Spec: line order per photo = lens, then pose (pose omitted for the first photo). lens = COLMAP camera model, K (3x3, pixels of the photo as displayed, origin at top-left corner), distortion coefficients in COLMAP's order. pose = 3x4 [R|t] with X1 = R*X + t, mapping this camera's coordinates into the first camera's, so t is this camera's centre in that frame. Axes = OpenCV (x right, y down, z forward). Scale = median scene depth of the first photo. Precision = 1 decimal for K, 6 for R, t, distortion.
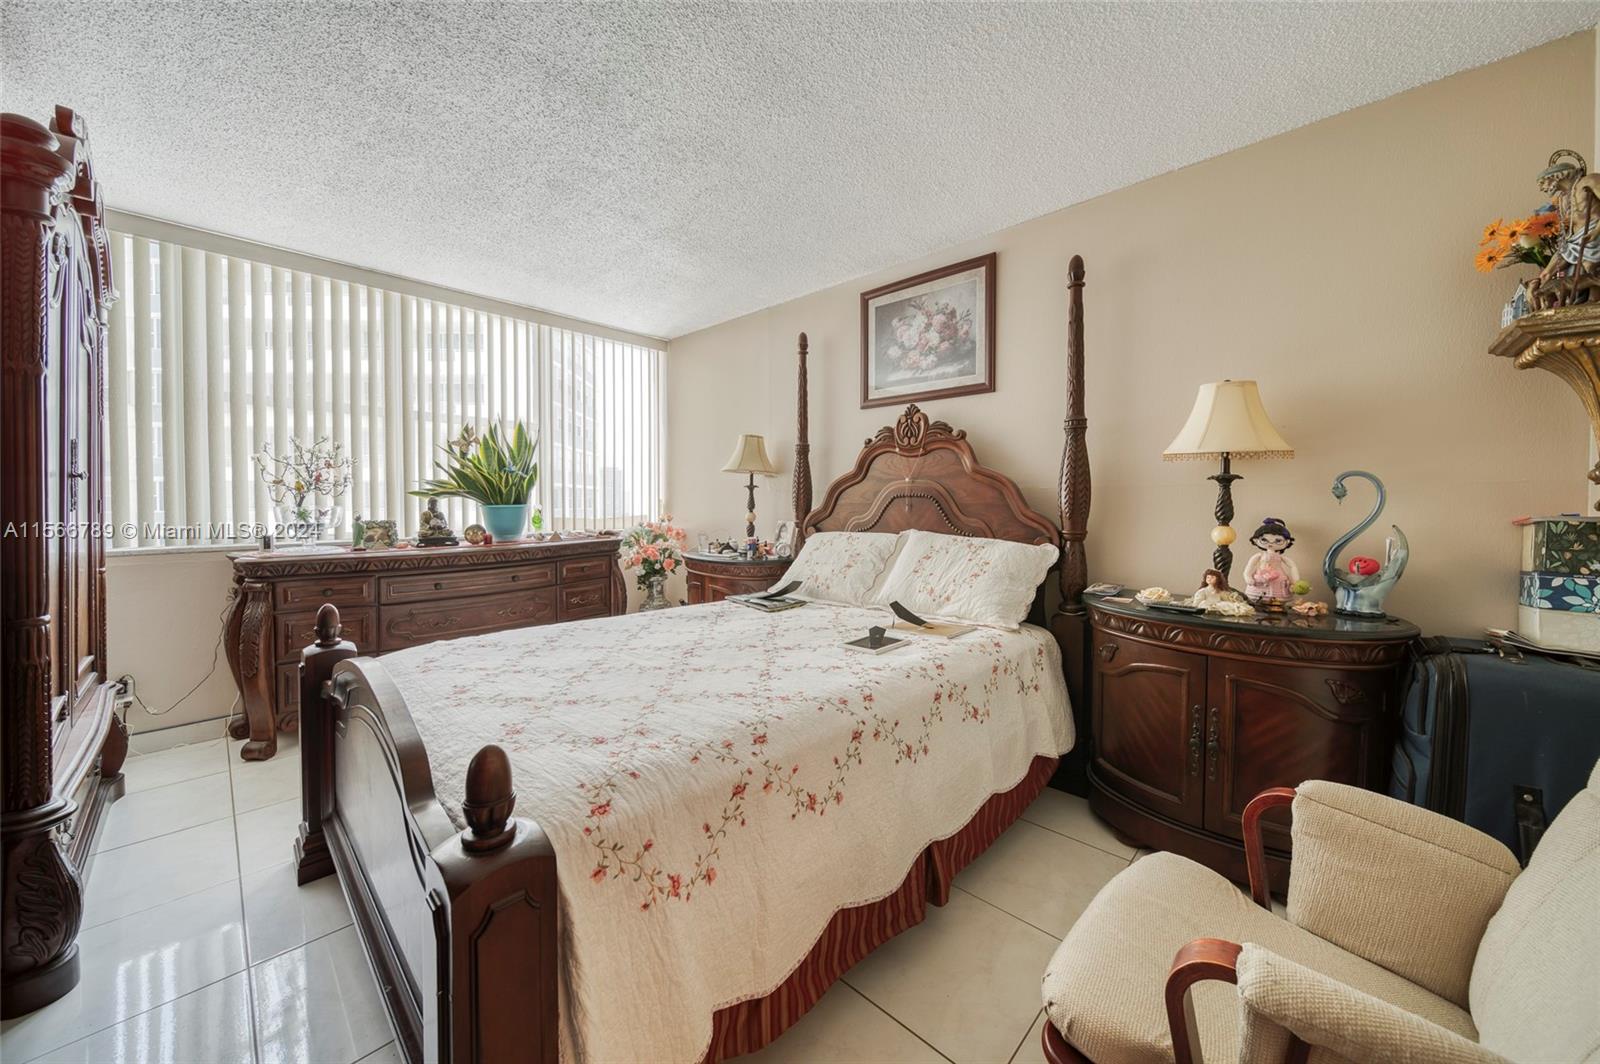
lens RADIAL K [[567.0, 0, 803.7], [0, 567.0, 530.1], [0, 0, 1]] dist [0.000216, -0.000446]
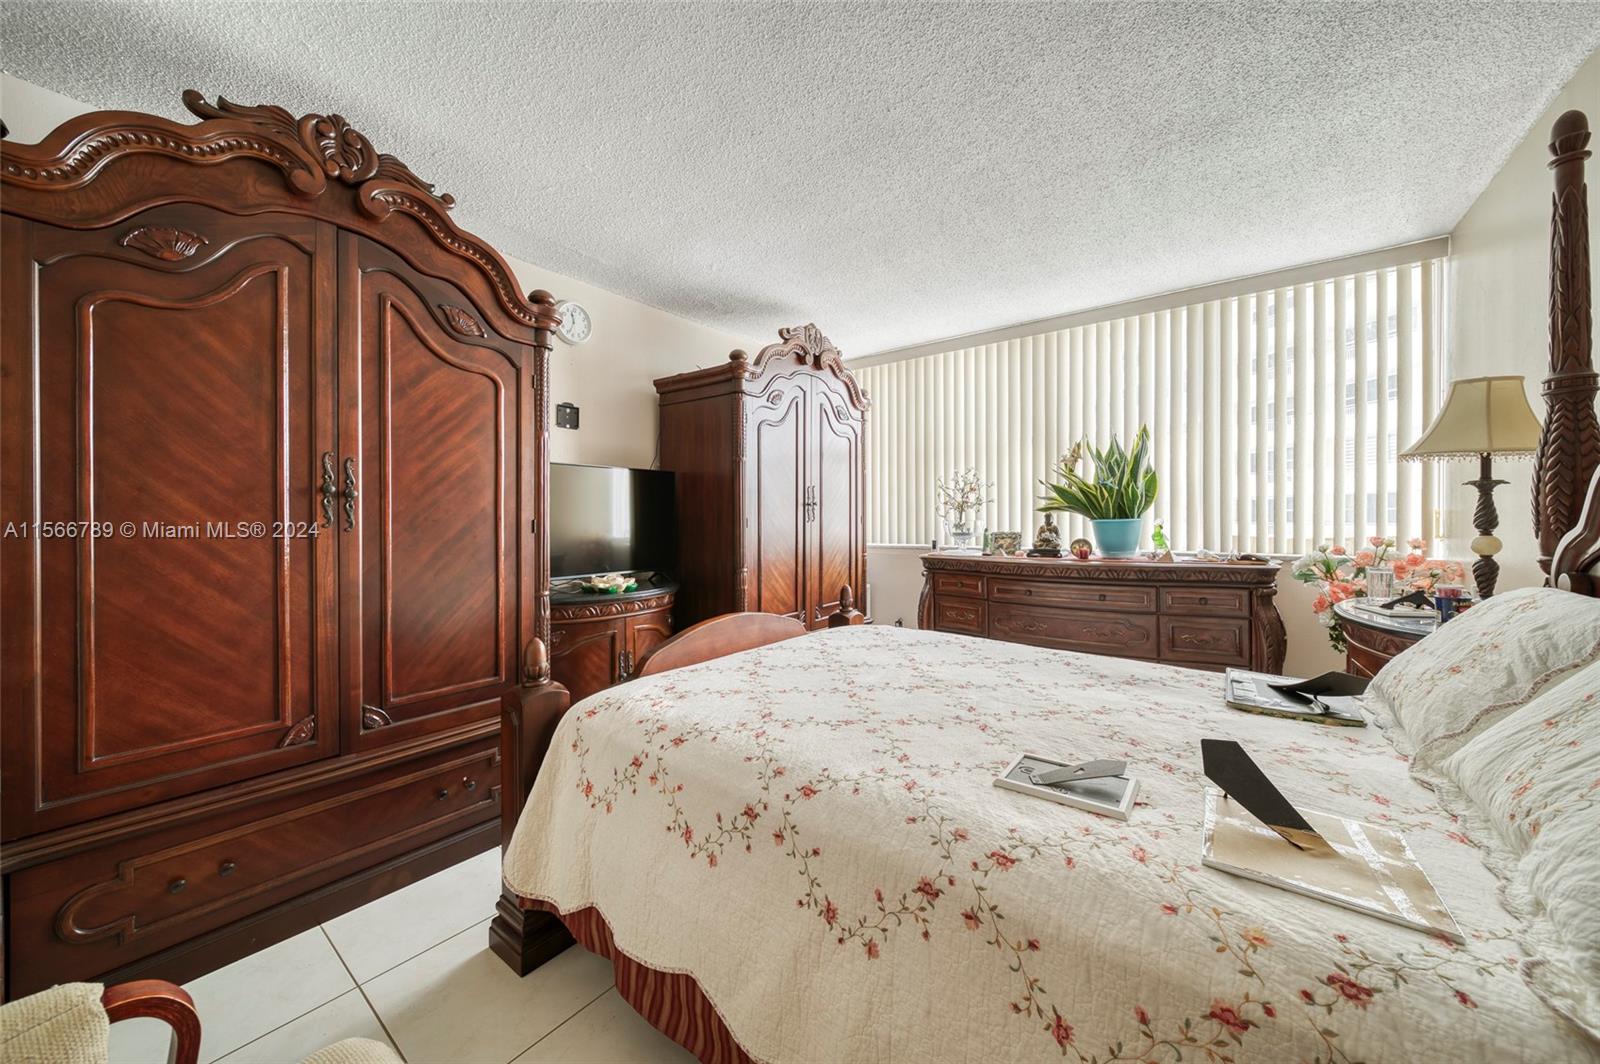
lens RADIAL K [[567.0, 0, 803.7], [0, 567.0, 530.1], [0, 0, 1]] dist [0.000216, -0.000446]
pose [[0.102165, 0.021041, -0.994545, 0.380024], [-0.044428, 0.998875, 0.016568, -0.020441], [0.993775, 0.042493, 0.102984, 0.422565]]
